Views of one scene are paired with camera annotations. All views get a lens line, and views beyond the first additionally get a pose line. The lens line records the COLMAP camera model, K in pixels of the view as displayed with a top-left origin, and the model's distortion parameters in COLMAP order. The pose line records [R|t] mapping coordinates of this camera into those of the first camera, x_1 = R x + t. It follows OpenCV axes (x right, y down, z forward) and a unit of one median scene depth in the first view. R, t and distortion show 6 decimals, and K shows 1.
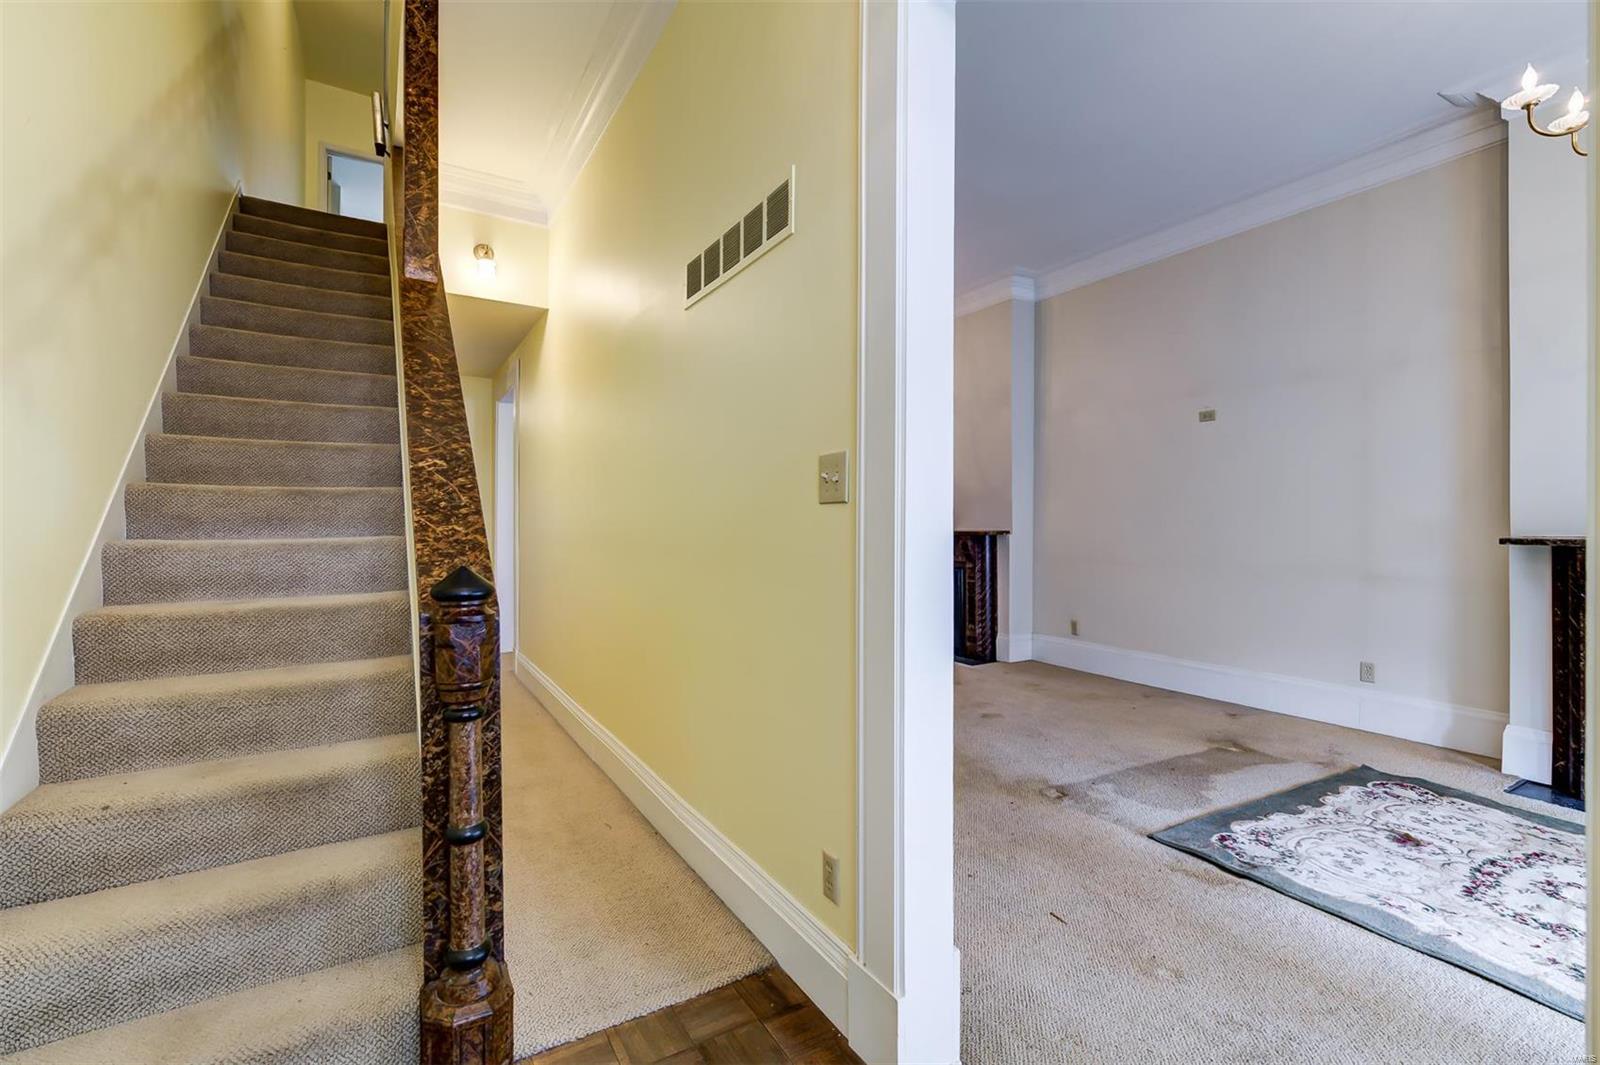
lens RADIAL K [[727.0, 0, 804.0], [0, 727.0, 529.3], [0, 0, 1]] dist [0.002696, -0.000194]
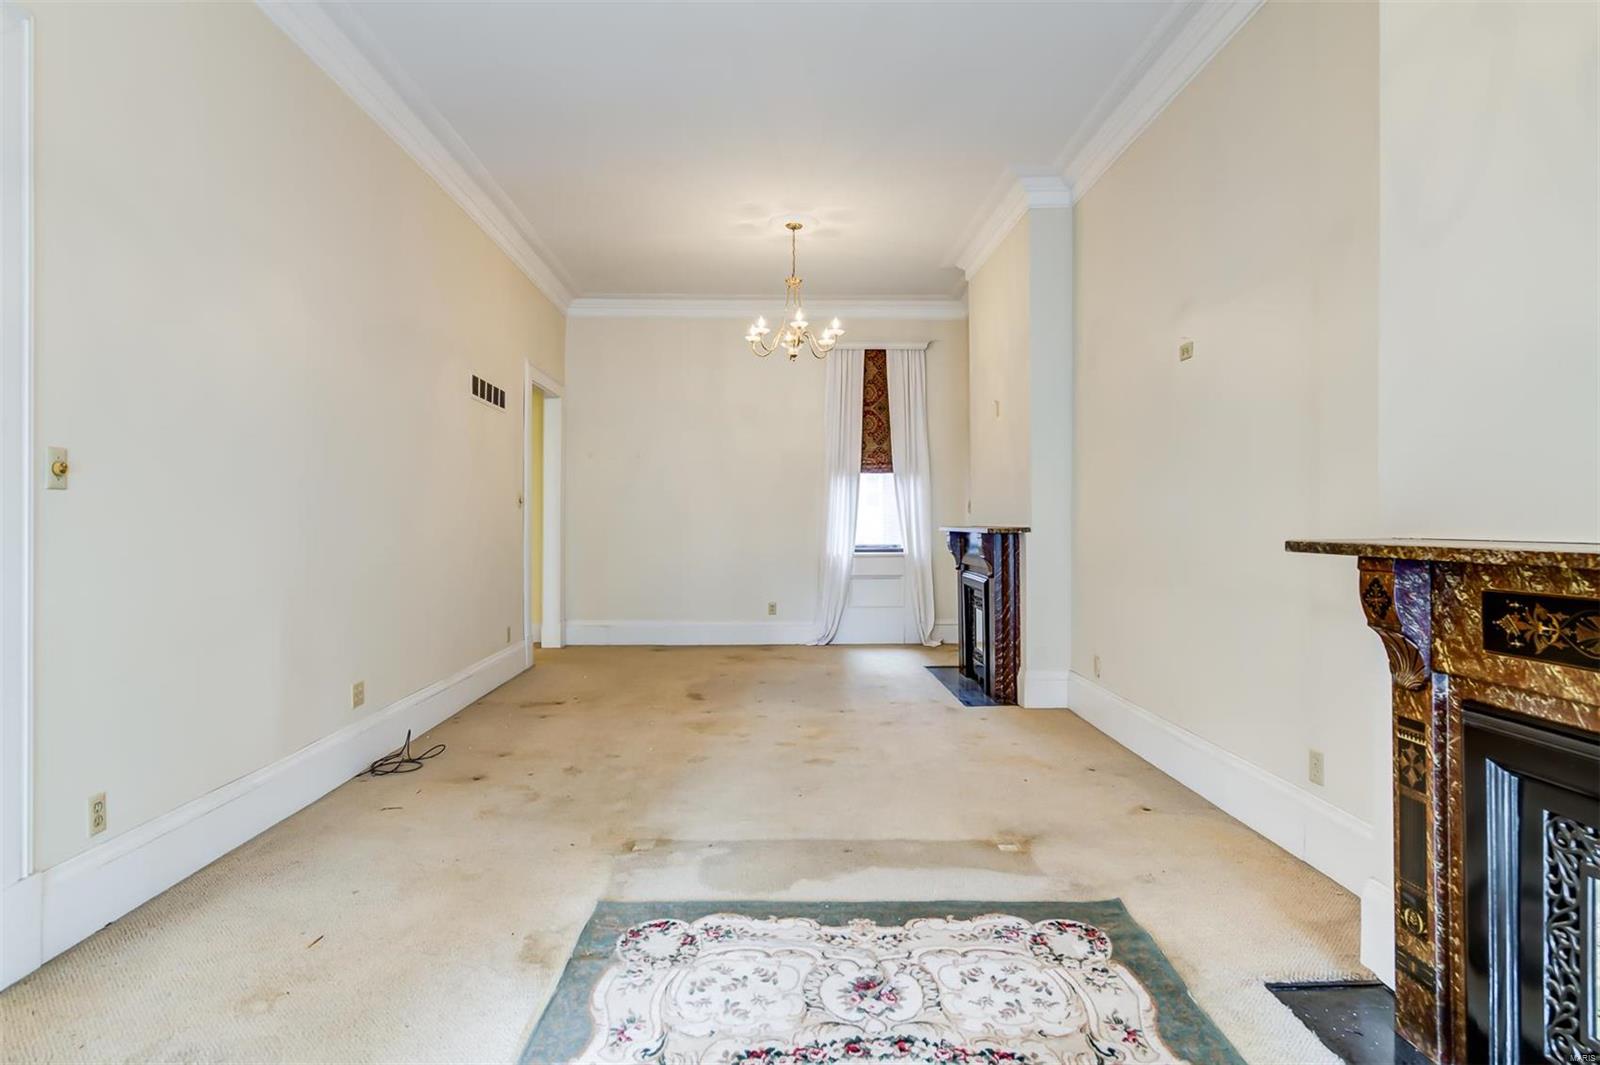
lens RADIAL K [[882.8, 0, 798.7], [0, 882.8, 527.1], [0, 0, 1]] dist [0.014617, 0.000218]
pose [[0.872159, 0.001759, -0.489220, 1.025009], [-0.000788, 0.999997, 0.002191, 0.000218], [0.489222, -0.001526, 0.872158, 0.222200]]
